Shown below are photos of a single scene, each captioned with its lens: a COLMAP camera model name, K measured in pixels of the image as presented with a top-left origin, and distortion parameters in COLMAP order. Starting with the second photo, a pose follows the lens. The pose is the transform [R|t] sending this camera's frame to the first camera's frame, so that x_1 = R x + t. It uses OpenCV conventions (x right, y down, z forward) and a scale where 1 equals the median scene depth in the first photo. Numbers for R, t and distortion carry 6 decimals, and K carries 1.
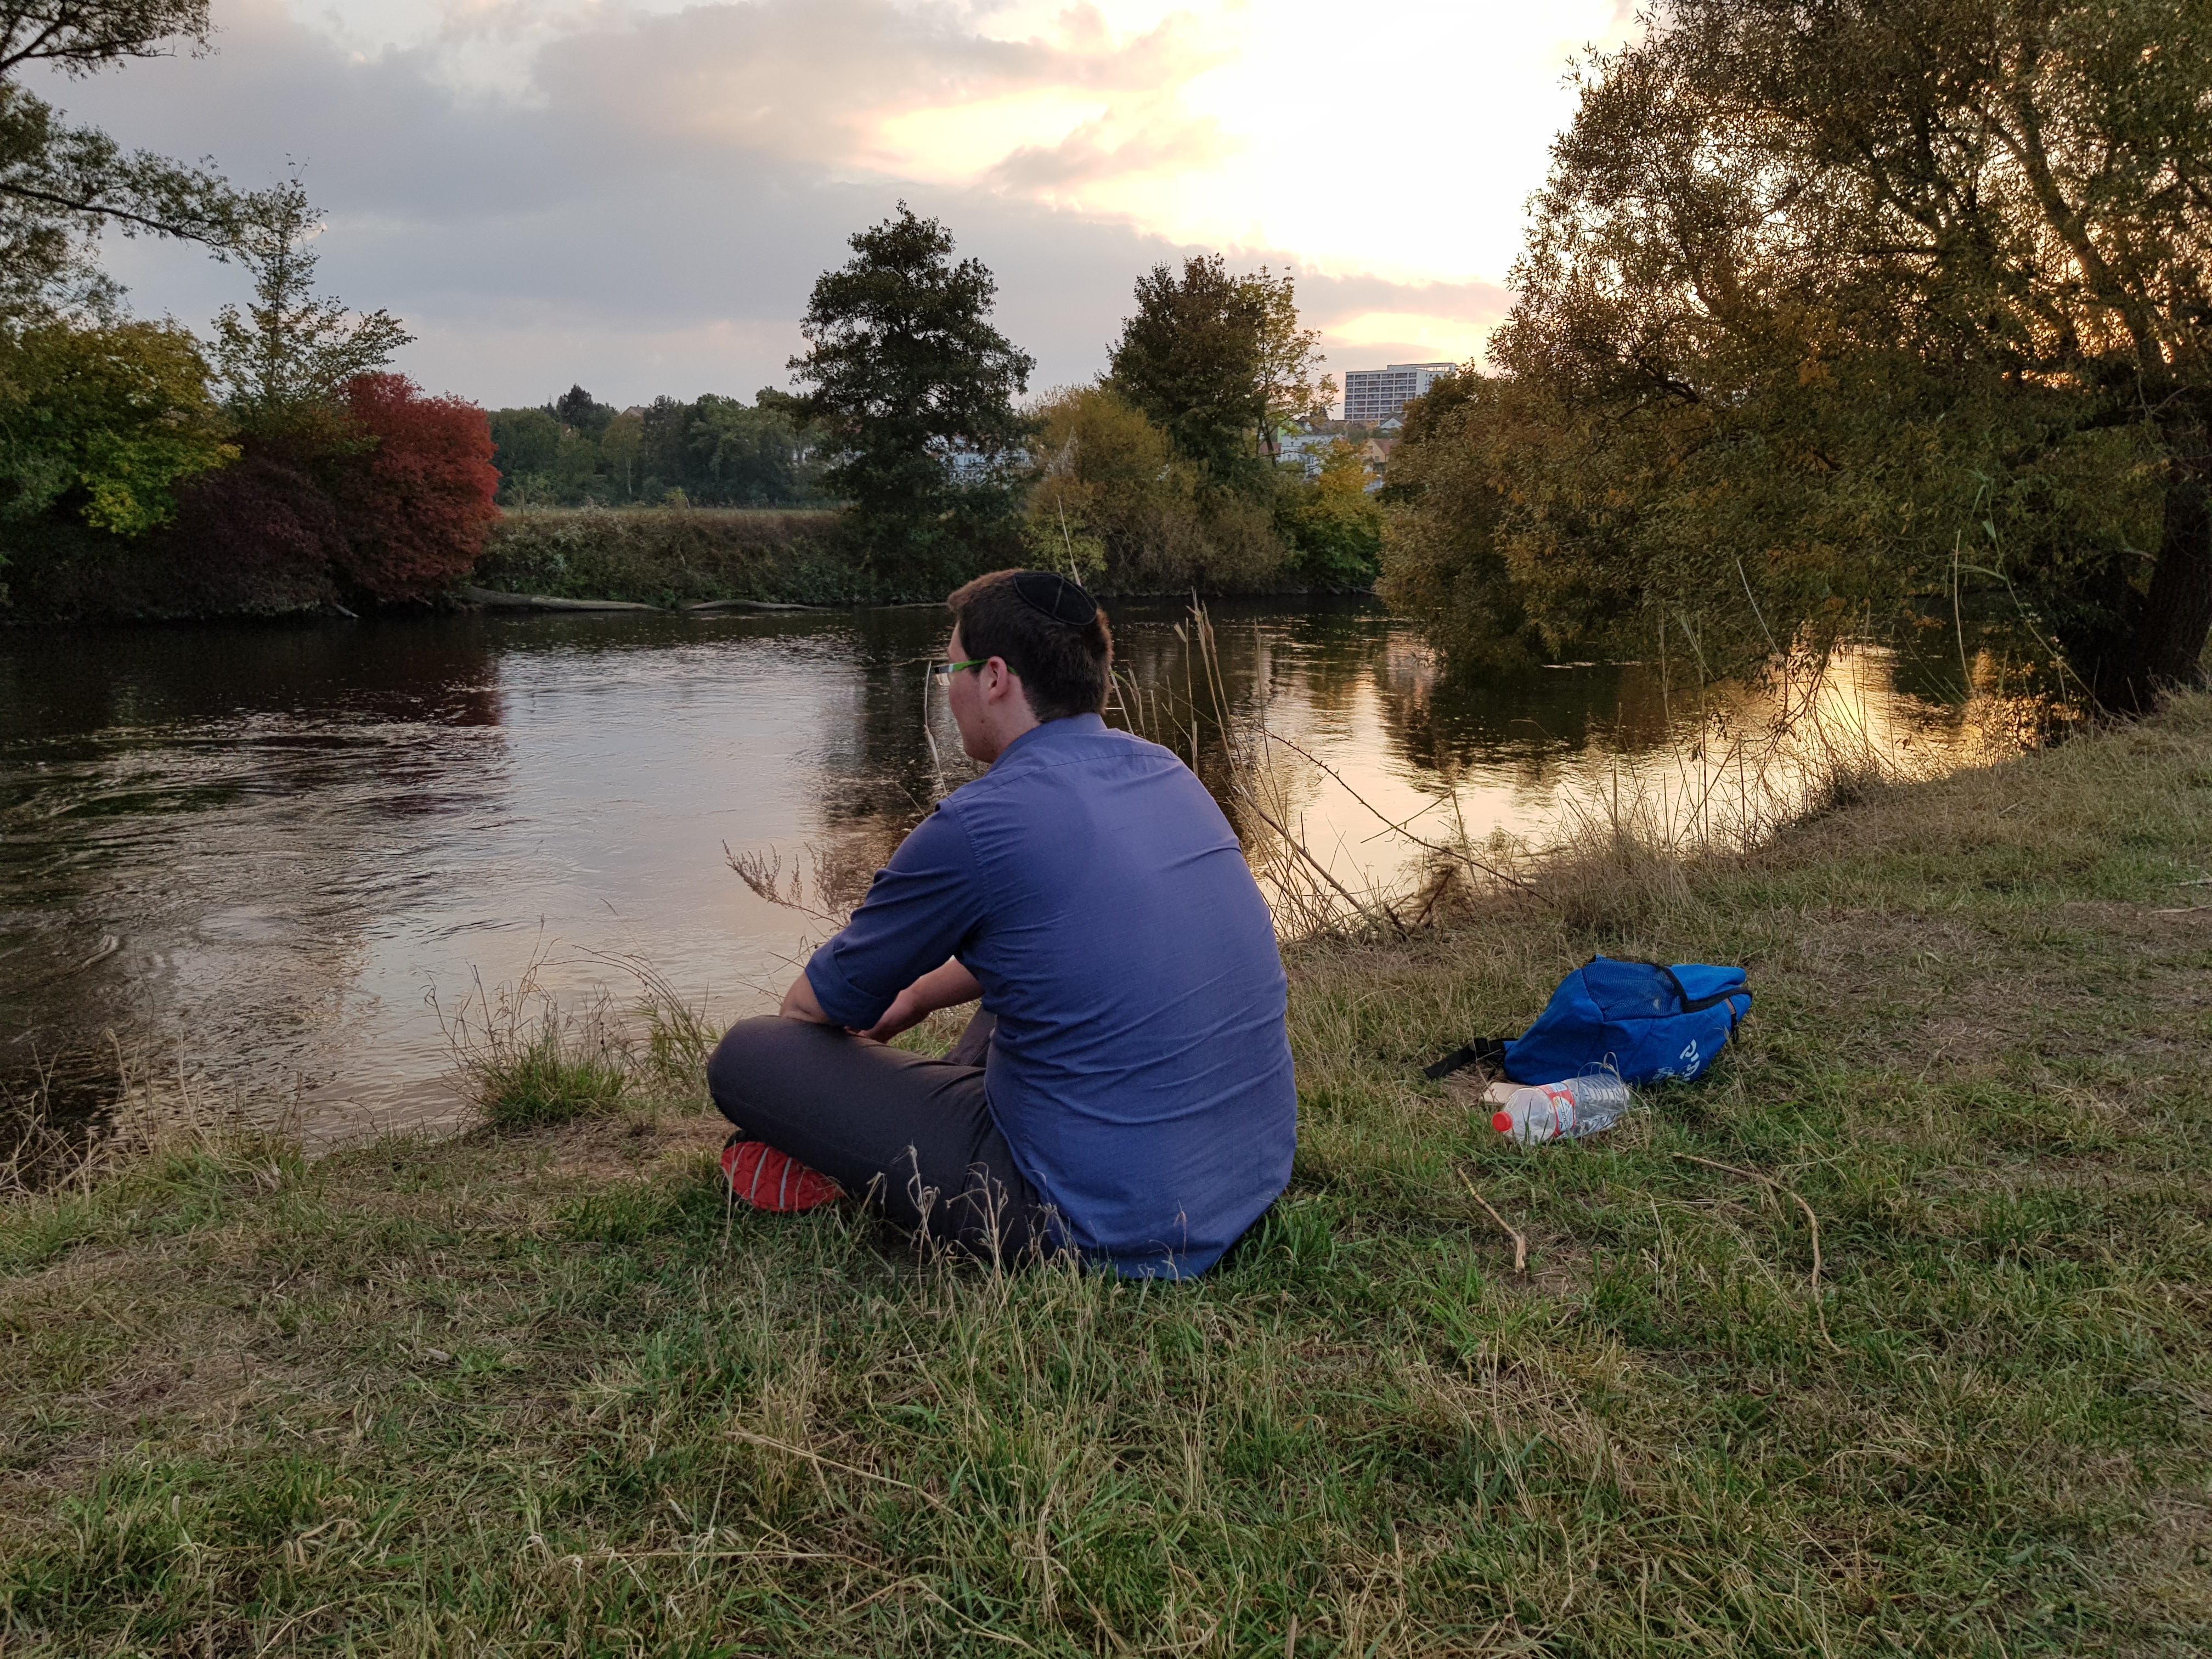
lens RADIAL K [[1741.9, 0, 1123.7], [0, 1741.9, 818.2], [0, 0, 1]] dist [0.062929, -0.090774]
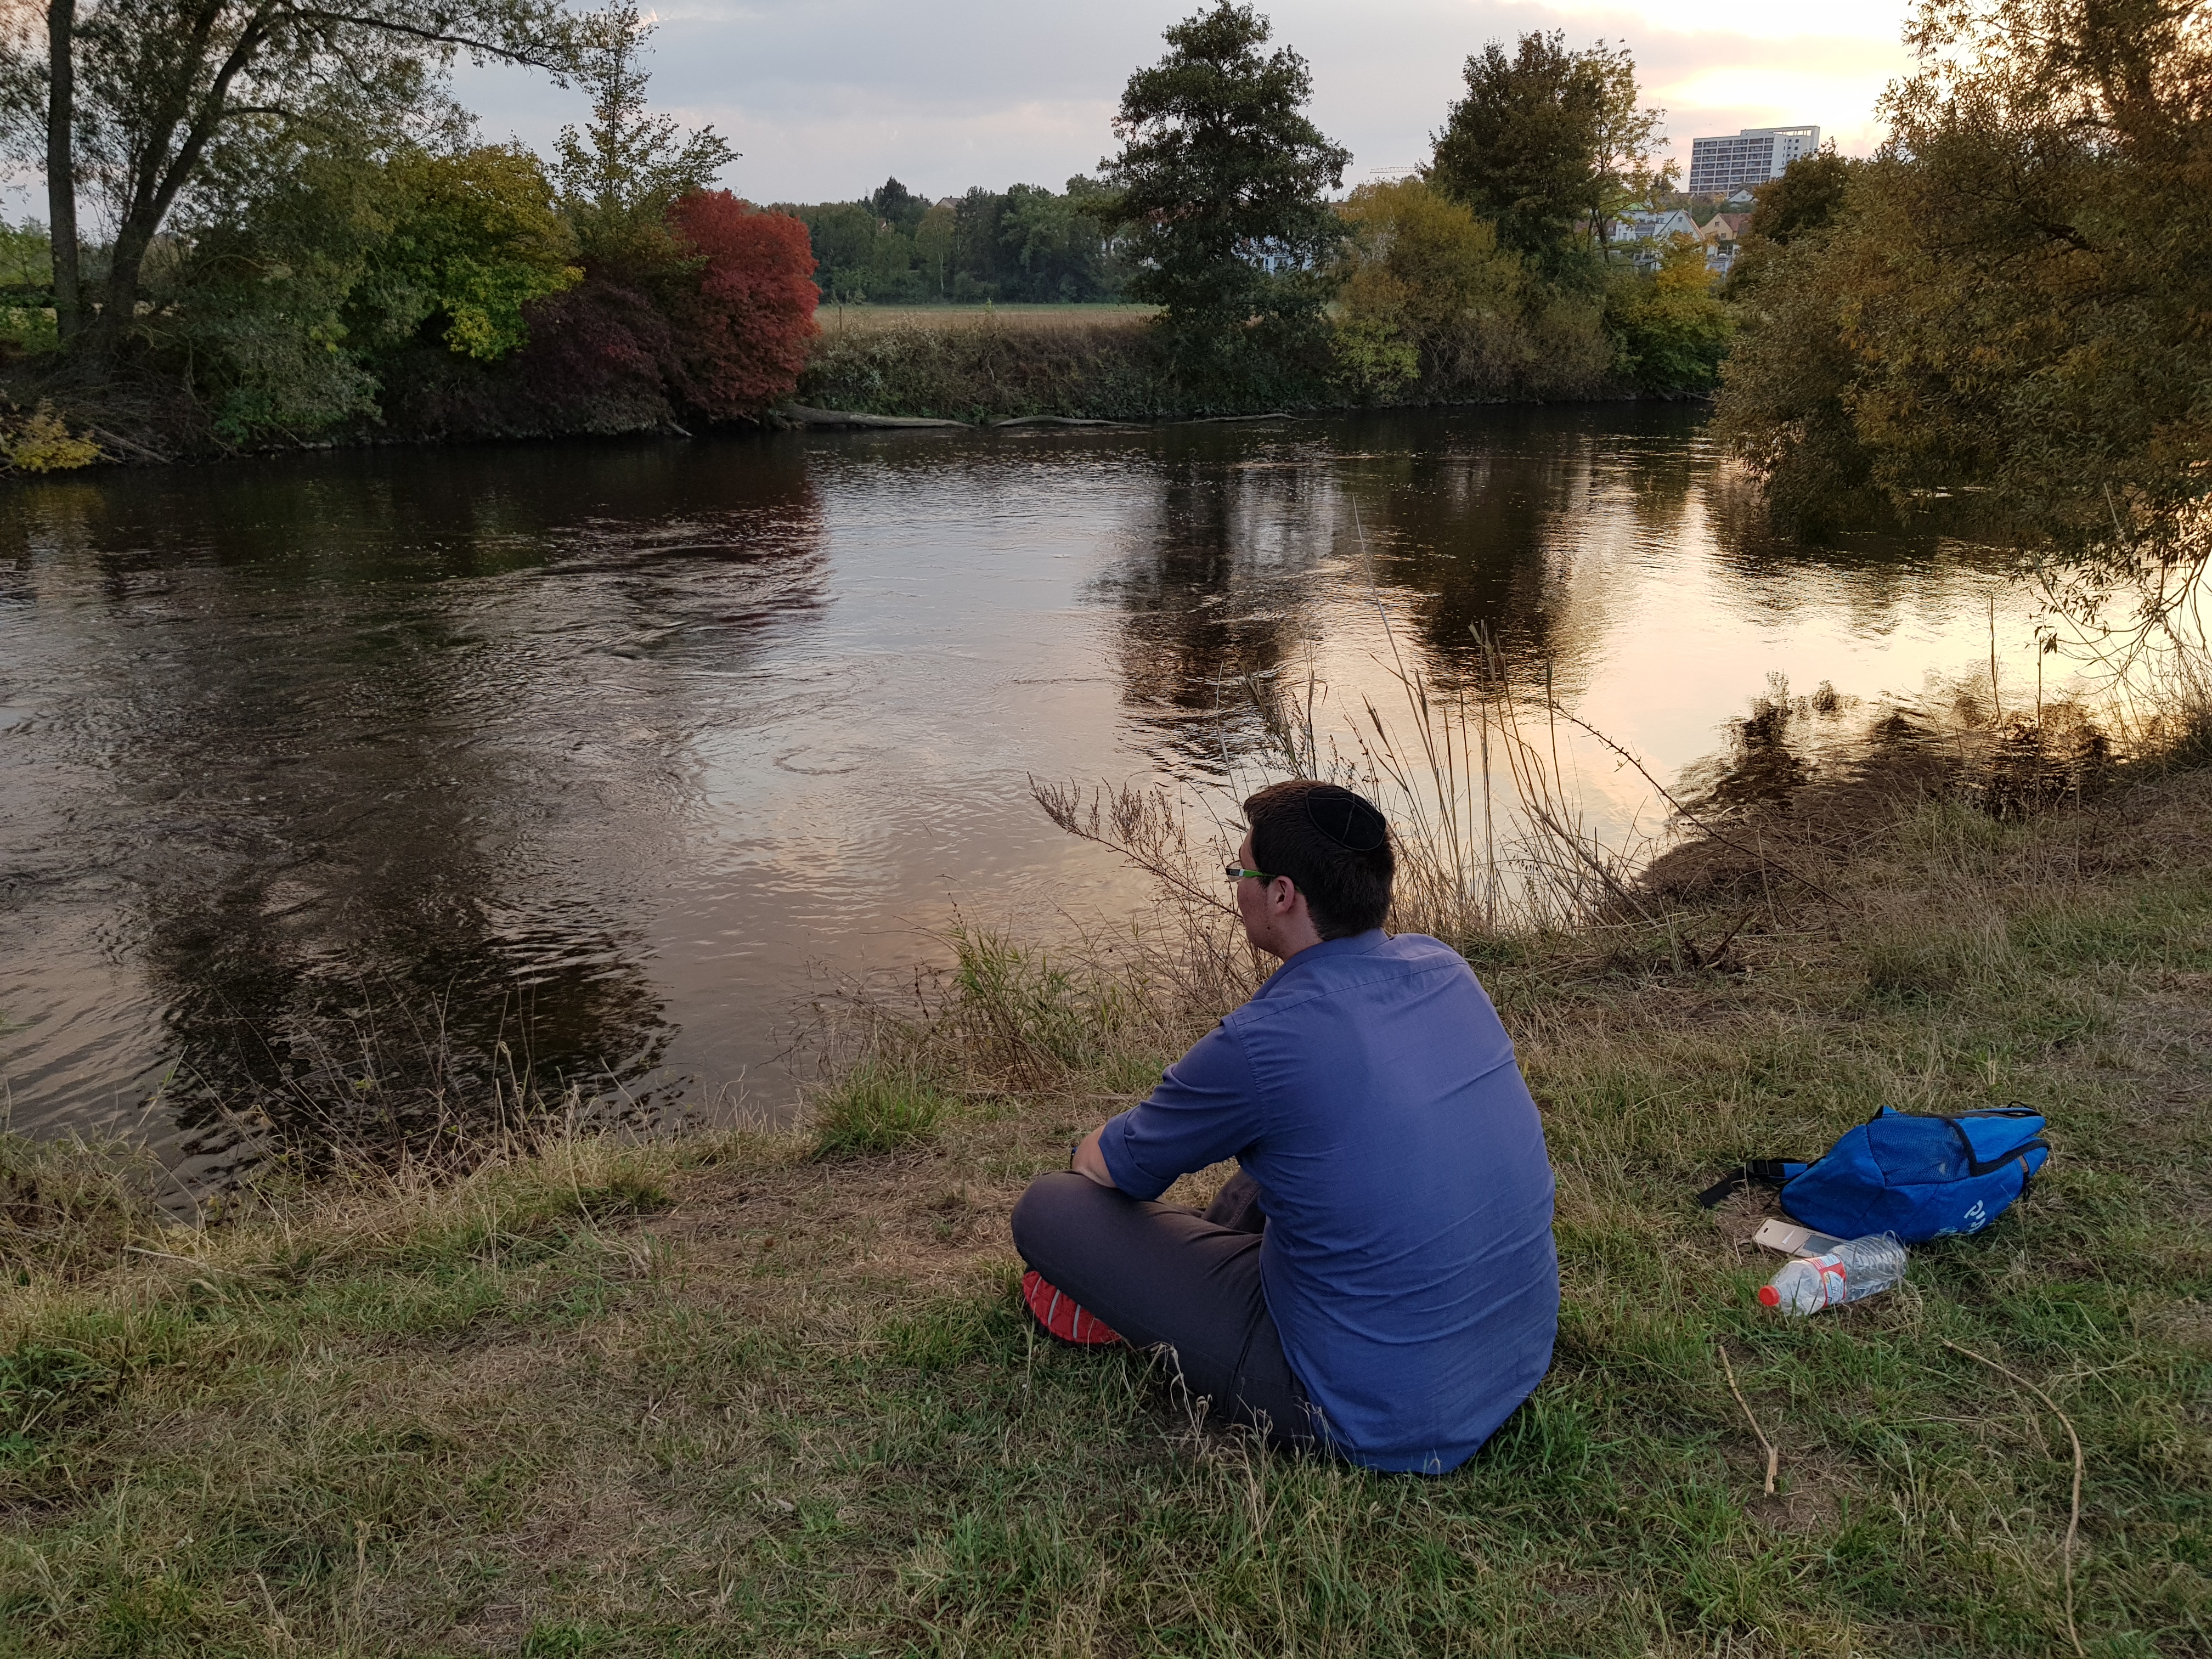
lens RADIAL K [[1741.9, 0, 1116.1], [0, 1741.9, 823.1], [0, 0, 1]] dist [0.062929, -0.090774]
pose [[0.984523, 0.041362, -0.170305, 0.002503], [-0.019649, 0.991675, 0.127257, -0.111787], [0.174151, -0.121941, 0.977140, -0.017115]]
